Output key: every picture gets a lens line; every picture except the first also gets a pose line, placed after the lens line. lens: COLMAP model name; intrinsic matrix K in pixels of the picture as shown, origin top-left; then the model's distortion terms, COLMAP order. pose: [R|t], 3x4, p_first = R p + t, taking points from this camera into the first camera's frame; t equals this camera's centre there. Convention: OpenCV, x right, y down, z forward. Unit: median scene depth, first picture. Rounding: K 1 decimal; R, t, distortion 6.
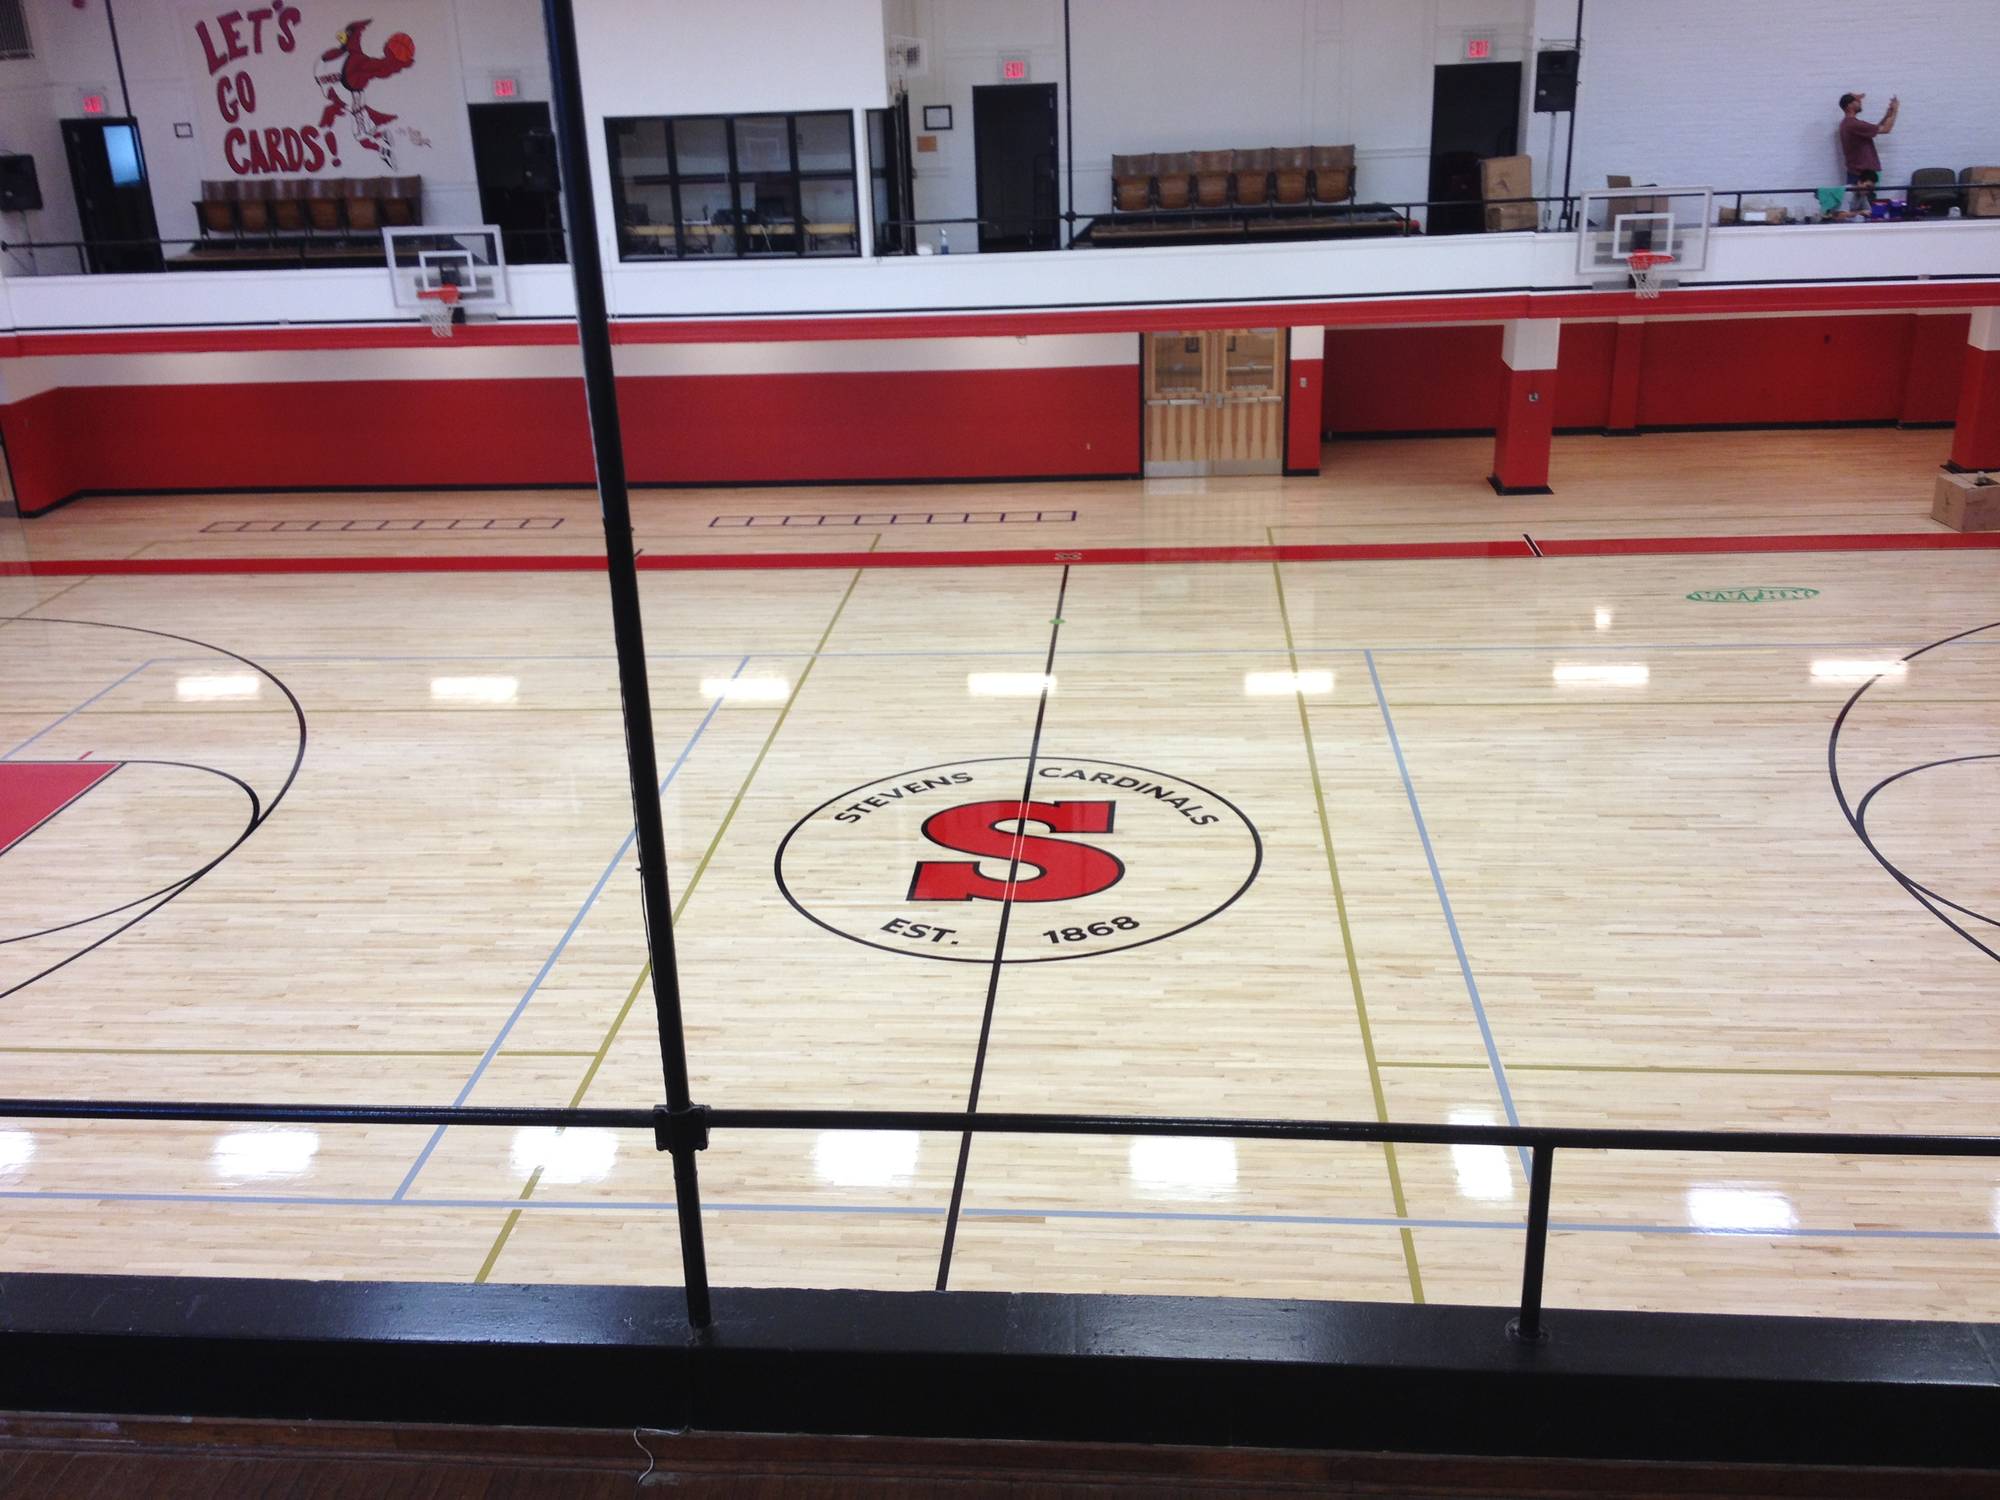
lens RADIAL K [[1869.2, 0, 997.8], [0, 1869.2, 759.7], [0, 0, 1]] dist [0.088014, -0.161530]
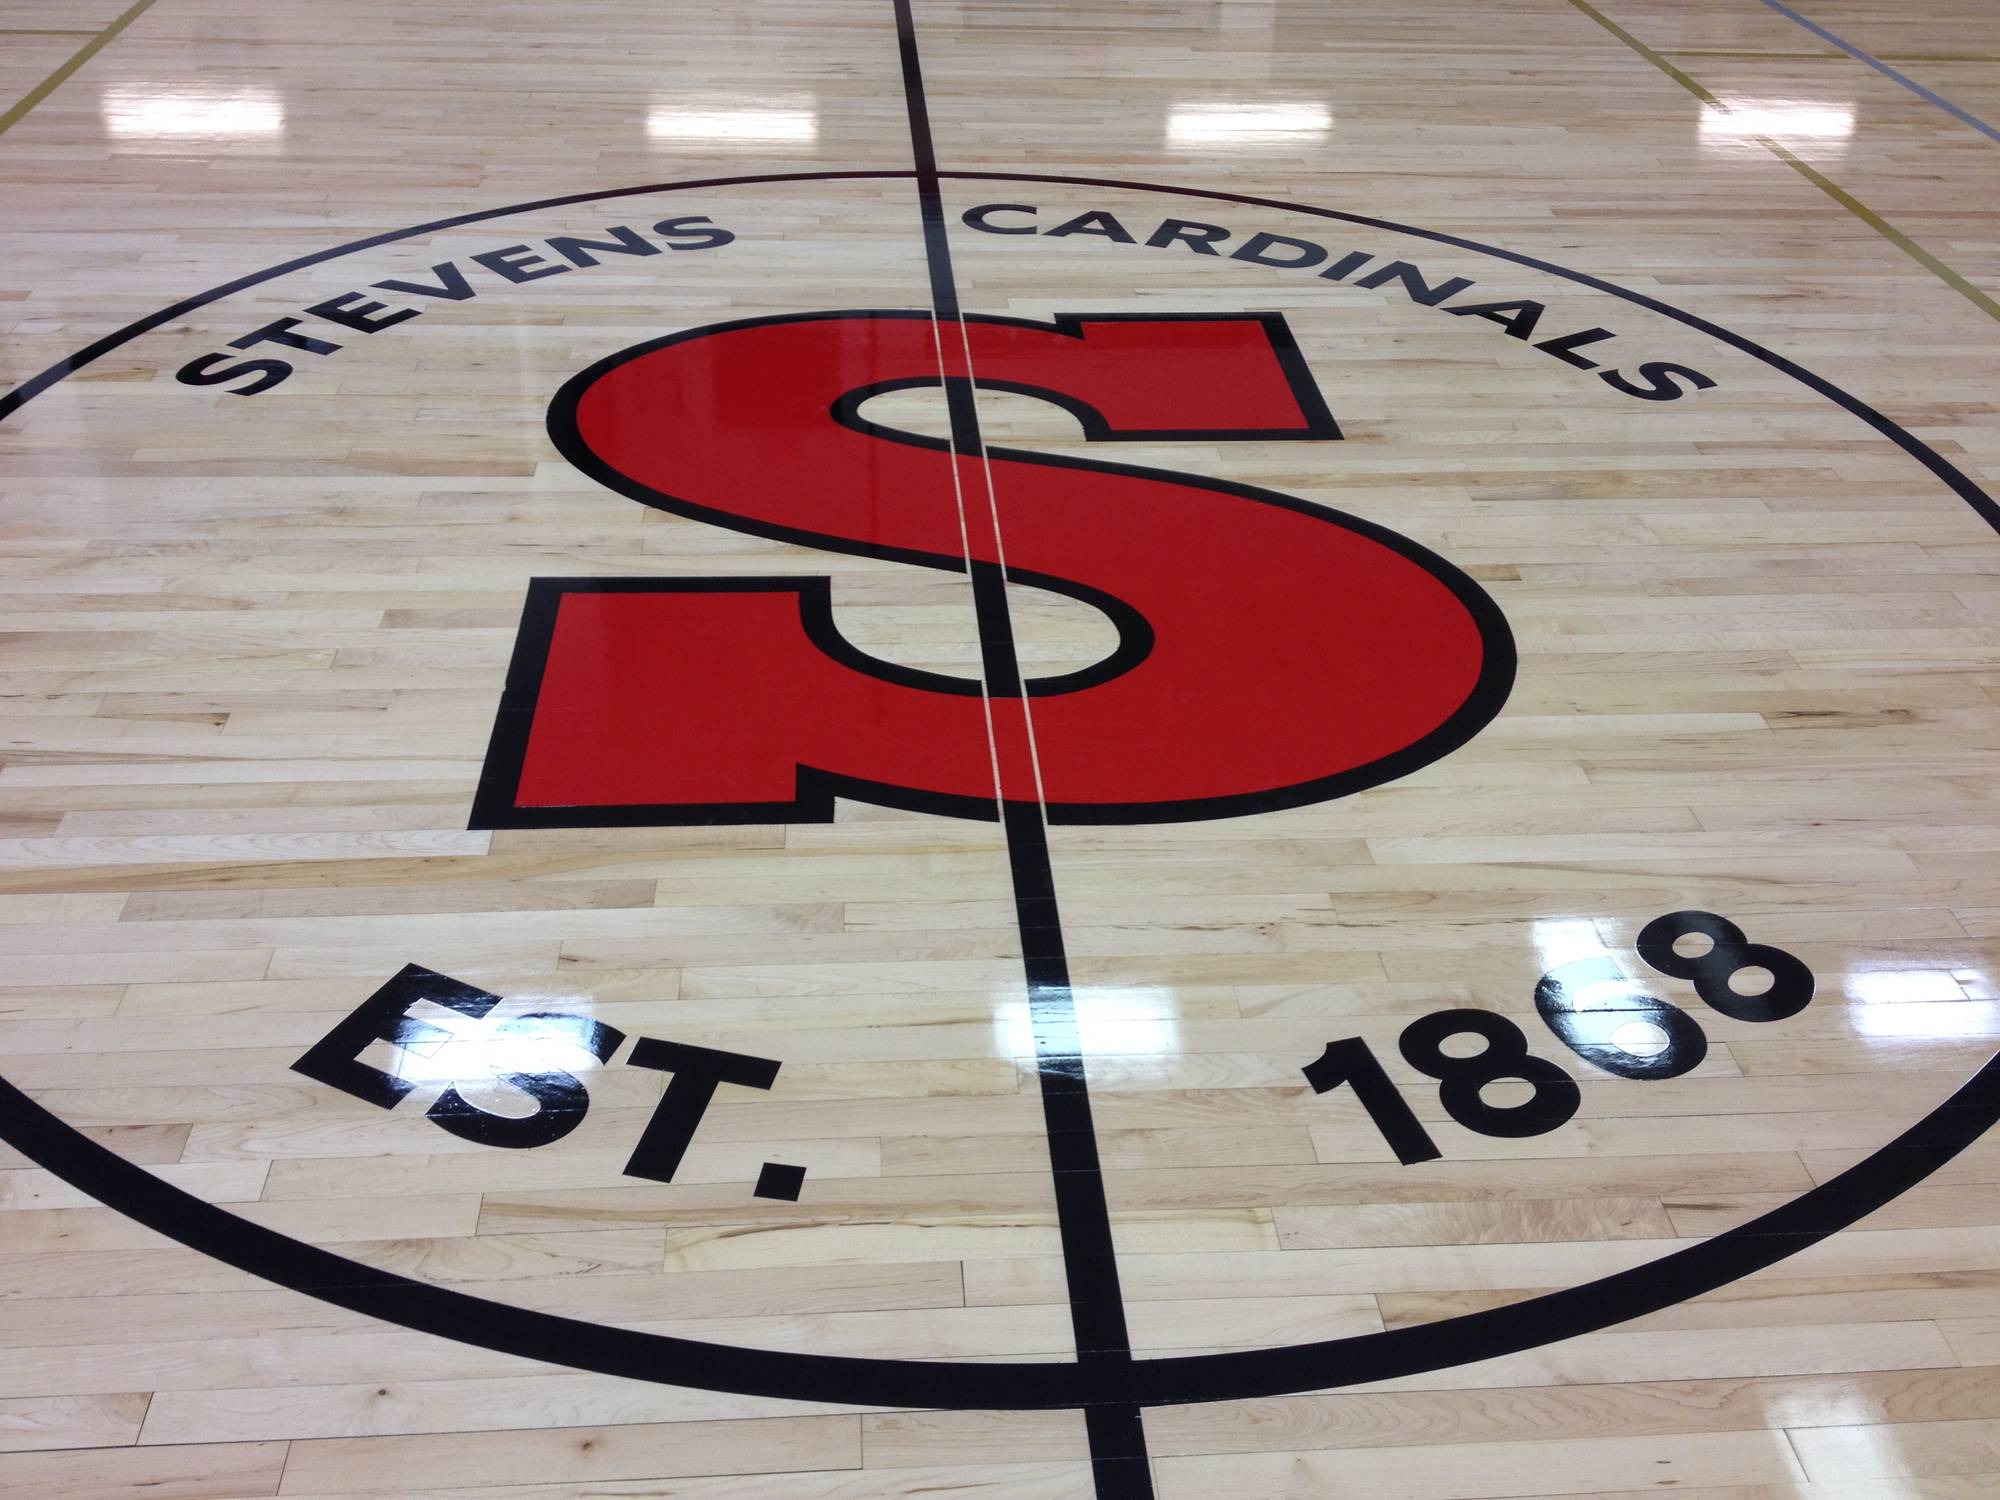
lens RADIAL K [[1869.2, 0, 997.8], [0, 1869.2, 759.7], [0, 0, 1]] dist [0.088014, -0.161530]
pose [[0.984683, -0.035424, 0.170718, -0.026441], [-0.003954, 0.974354, 0.224986, 0.024080], [-0.174310, -0.222215, 0.959290, 0.734442]]
